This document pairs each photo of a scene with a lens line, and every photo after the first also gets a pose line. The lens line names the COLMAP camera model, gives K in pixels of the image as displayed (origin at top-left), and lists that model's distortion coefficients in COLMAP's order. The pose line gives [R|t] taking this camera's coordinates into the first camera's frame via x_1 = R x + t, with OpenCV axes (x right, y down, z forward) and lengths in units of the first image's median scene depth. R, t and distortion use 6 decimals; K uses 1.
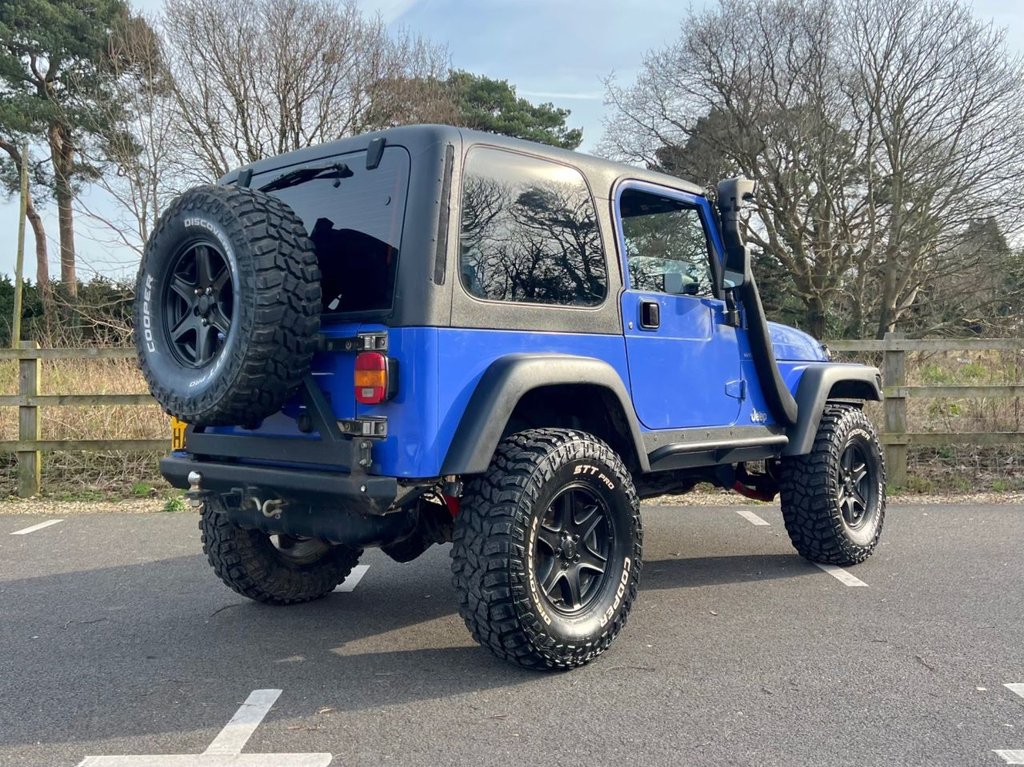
lens RADIAL K [[1025.7, 0, 435.2], [0, 1025.7, 343.7], [0, 0, 1]] dist [0.076659, -0.100393]
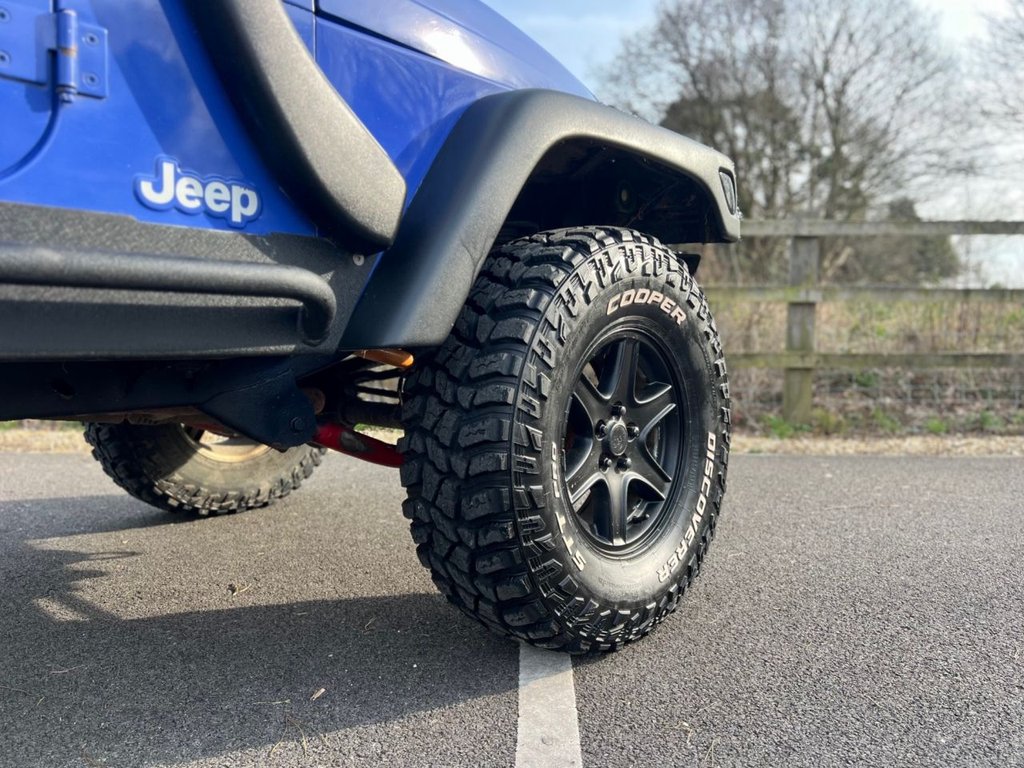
lens RADIAL K [[694.1, 0, 511.5], [0, 694.1, 393.1], [0, 0, 1]] dist [0.021478, -0.007227]
pose [[0.999861, 0.014416, -0.008428, 0.113825], [-0.013381, 0.993604, 0.112123, 0.028863], [0.009990, -0.111995, 0.993659, 0.235615]]
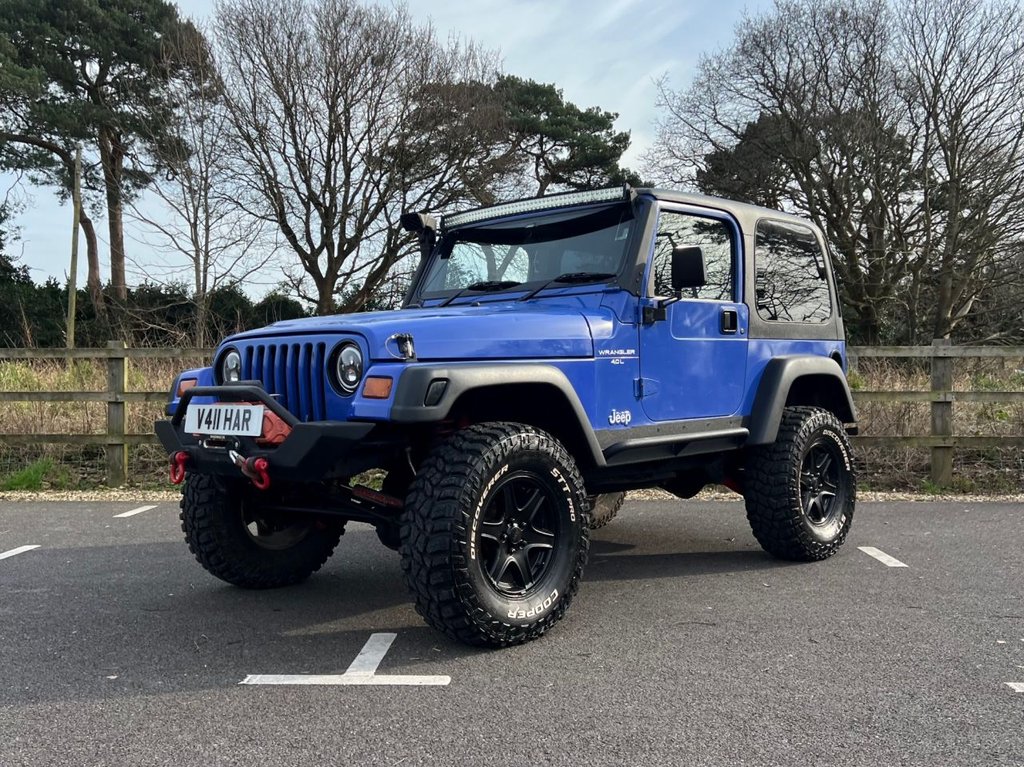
lens RADIAL K [[1067.2, 0, 436.5], [0, 1067.2, 366.8], [0, 0, 1]] dist [0.090262, -0.139597]
pose [[0.999538, 0.008435, -0.029183, -0.014376], [-0.008045, 0.999877, 0.013455, 0.002965], [0.029293, -0.013214, 0.999484, -0.044587]]
